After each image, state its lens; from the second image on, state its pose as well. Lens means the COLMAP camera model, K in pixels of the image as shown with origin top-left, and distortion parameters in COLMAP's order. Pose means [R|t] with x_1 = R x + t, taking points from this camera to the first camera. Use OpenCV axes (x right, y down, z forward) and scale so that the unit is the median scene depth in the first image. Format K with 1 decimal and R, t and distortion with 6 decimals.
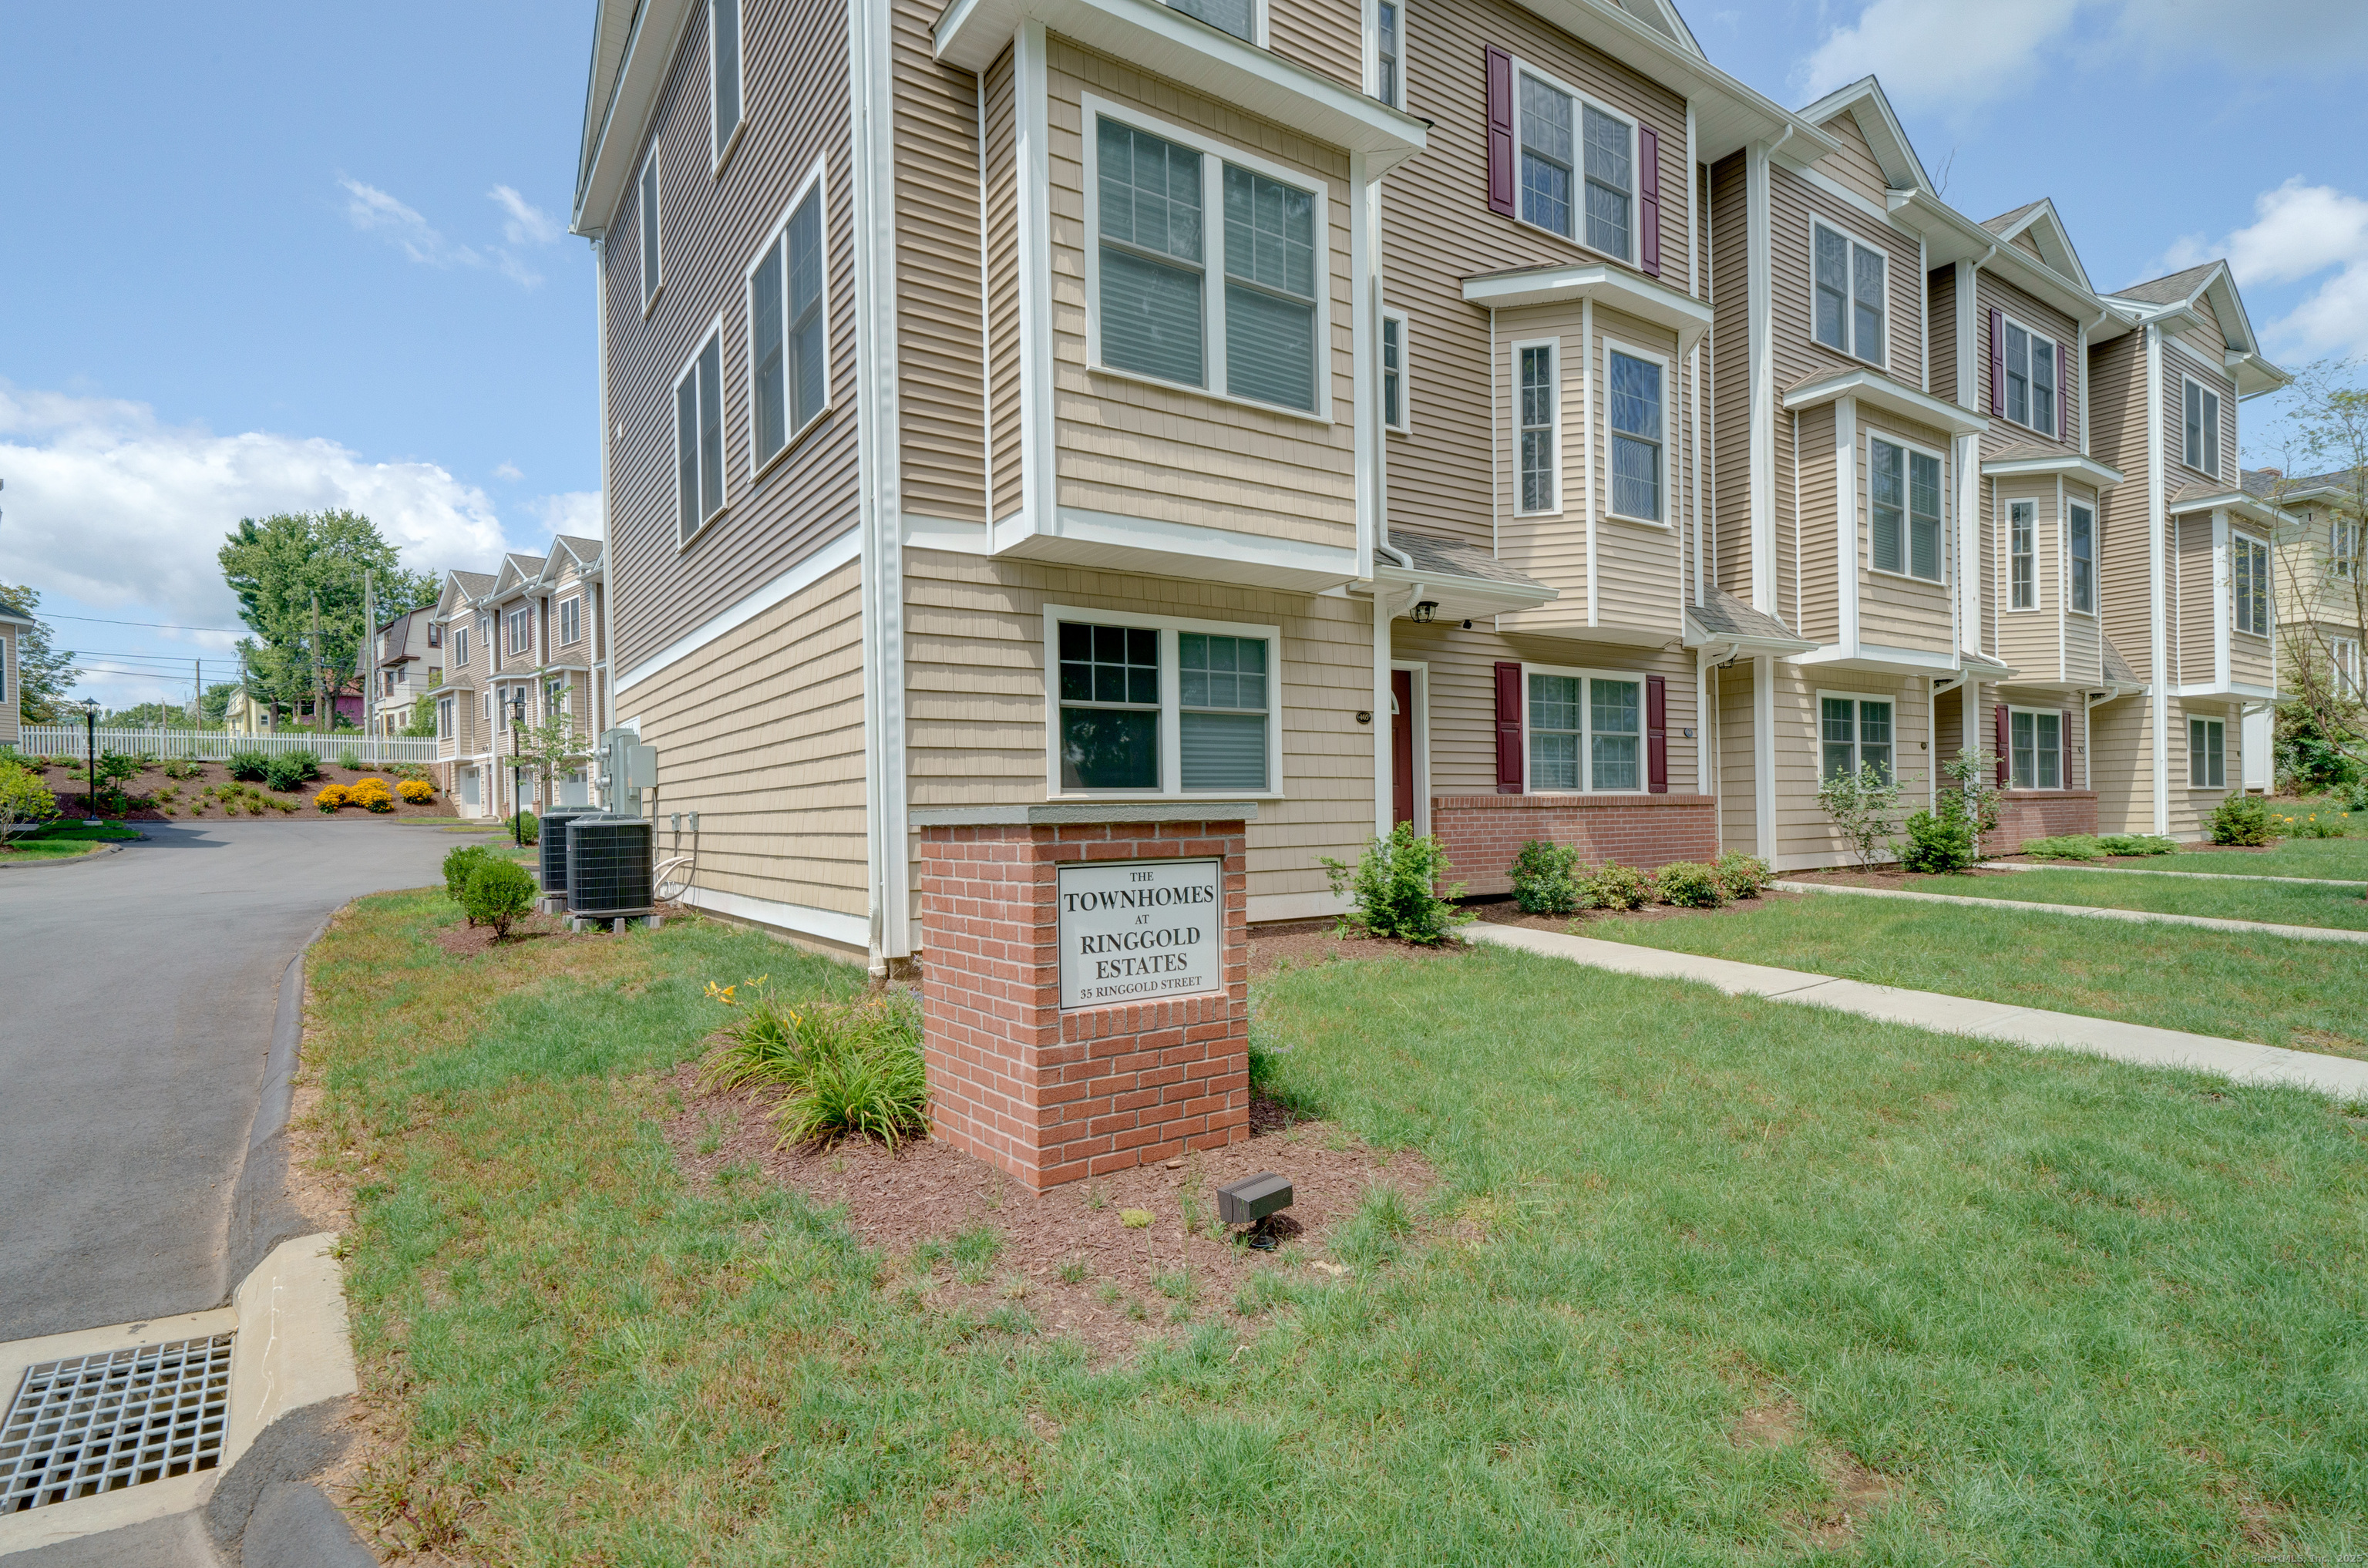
lens RADIAL K [[1170.9, 0, 1187.6], [0, 1170.9, 819.7], [0, 0, 1]] dist [0.000631, 0.000032]
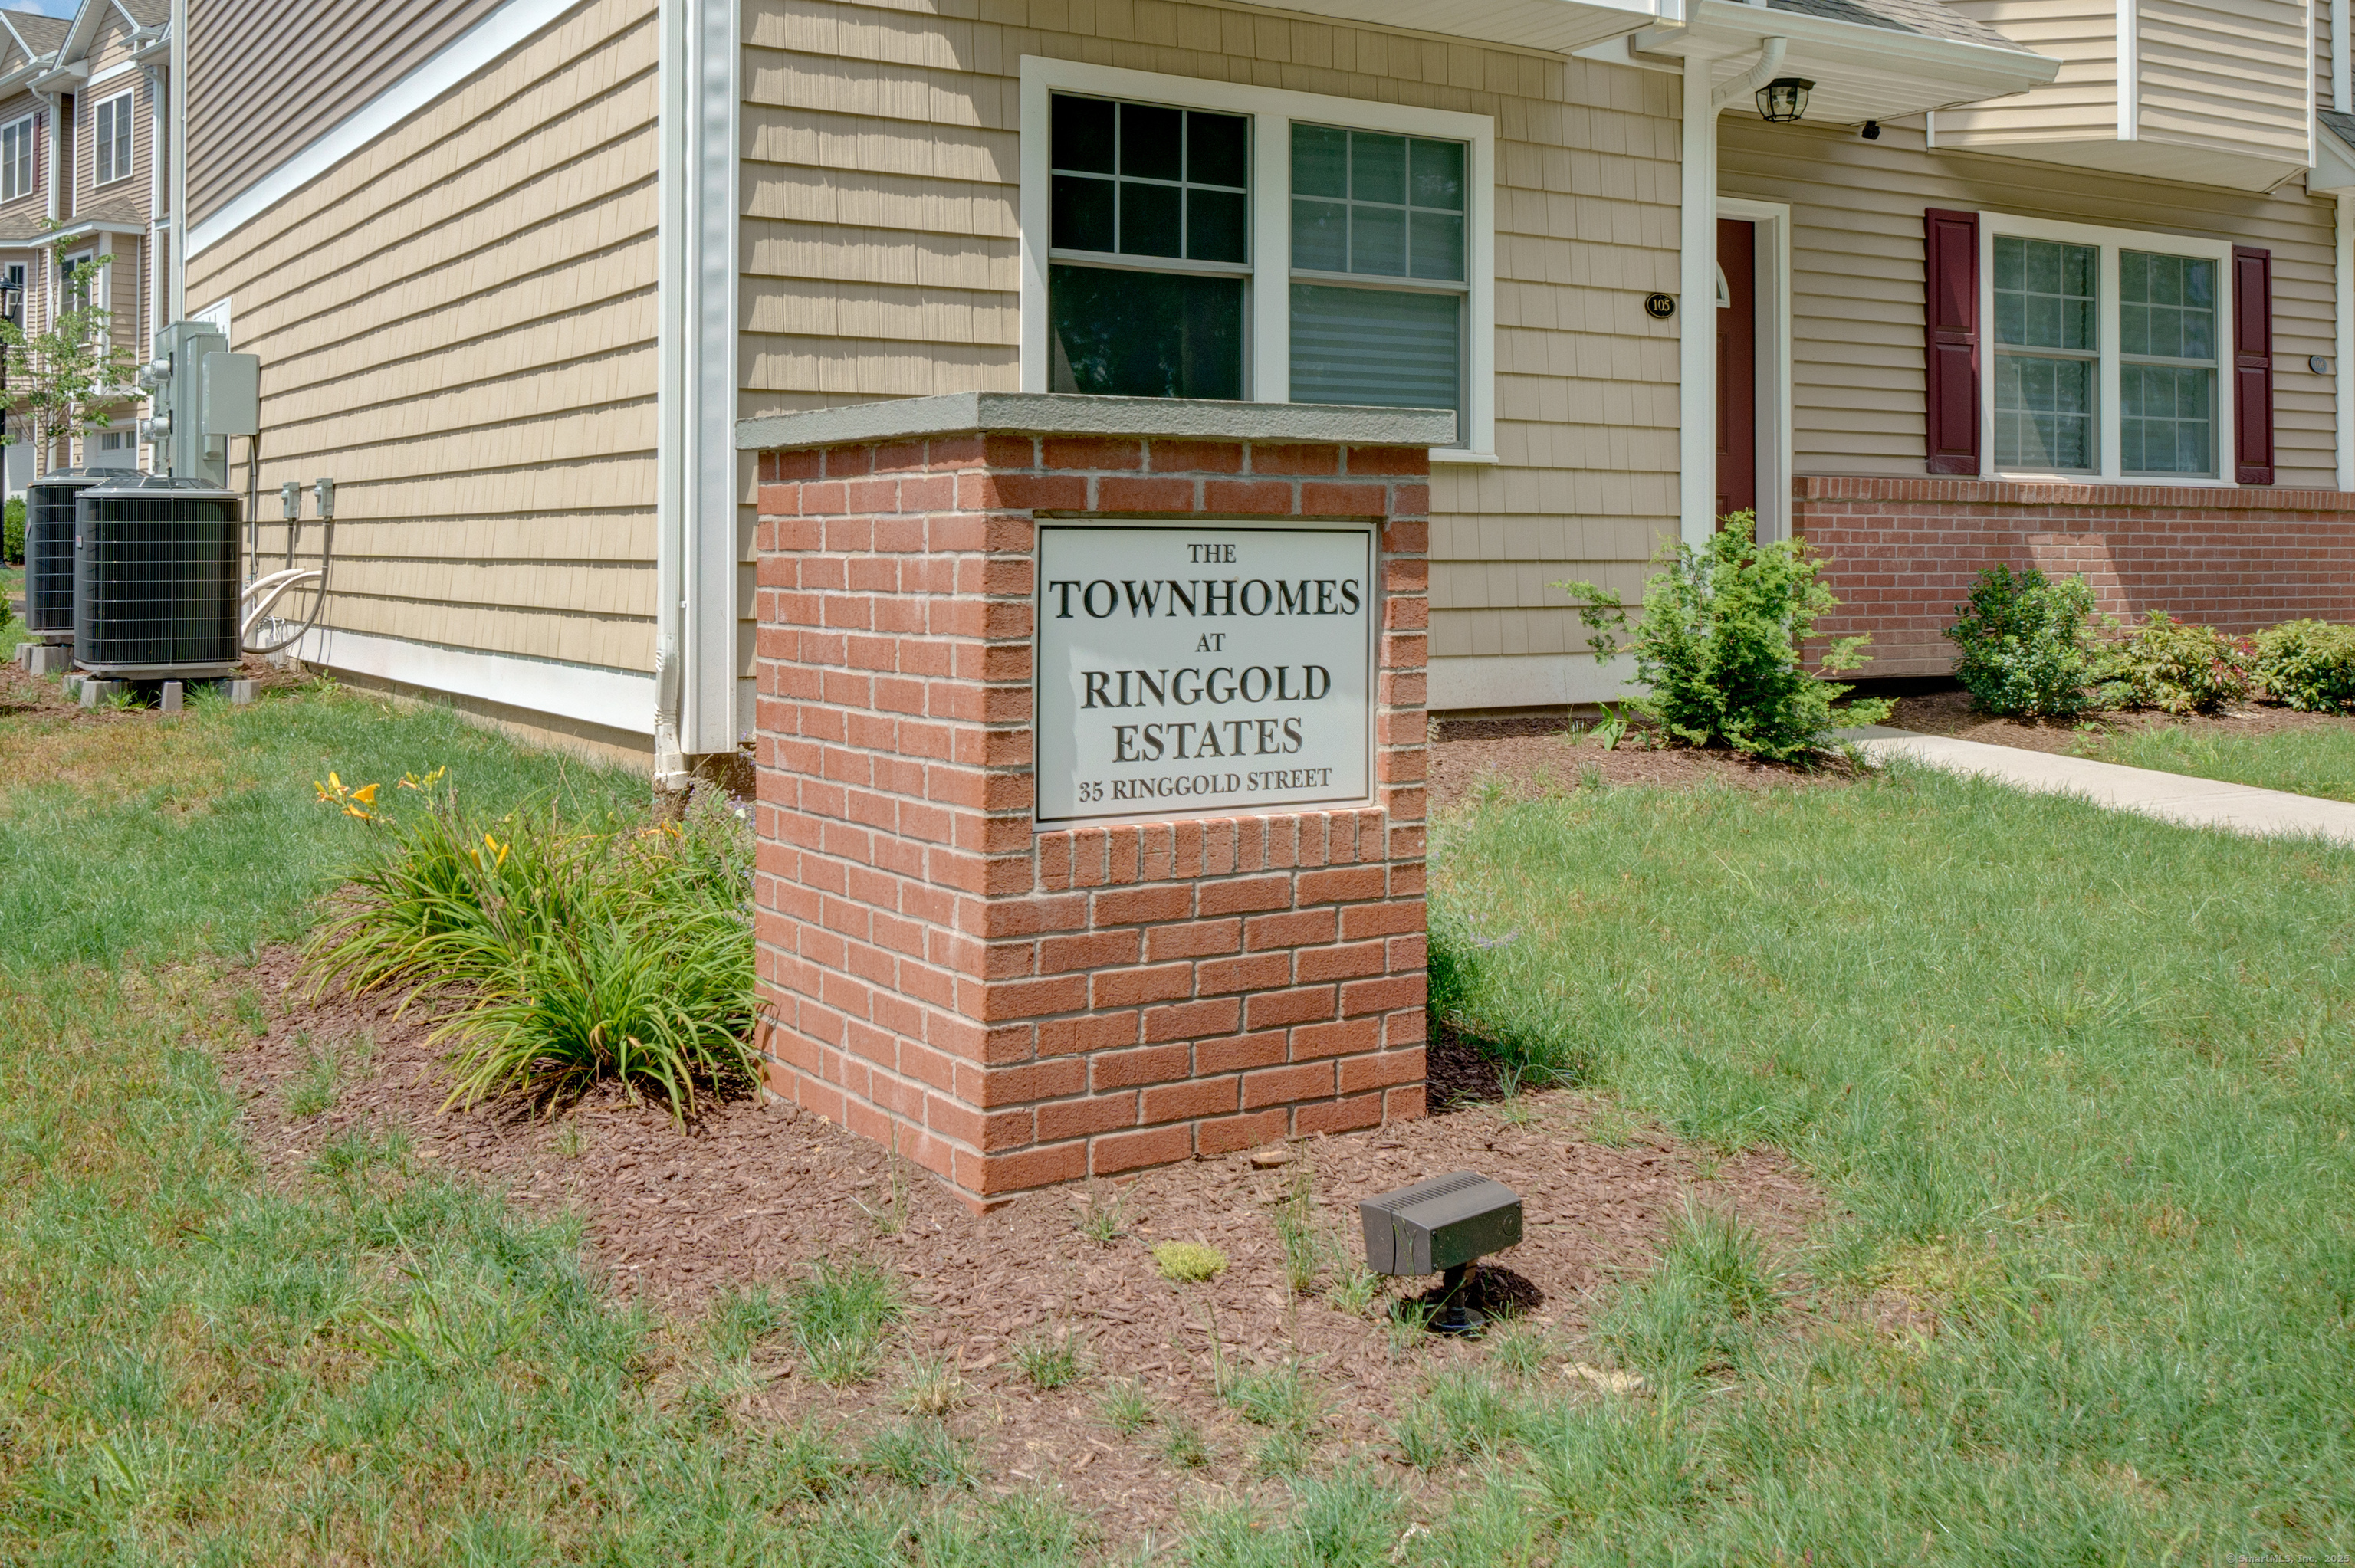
lens RADIAL K [[1938.1, 0, 1177.5], [0, 1938.1, 784.0], [0, 0, 1]] dist [-0.000798, 0.004651]
pose [[0.999036, 0.019886, -0.039123, -0.018259], [-0.020852, 0.999484, -0.024429, 0.146467], [0.038617, 0.025222, 0.998936, 0.189076]]
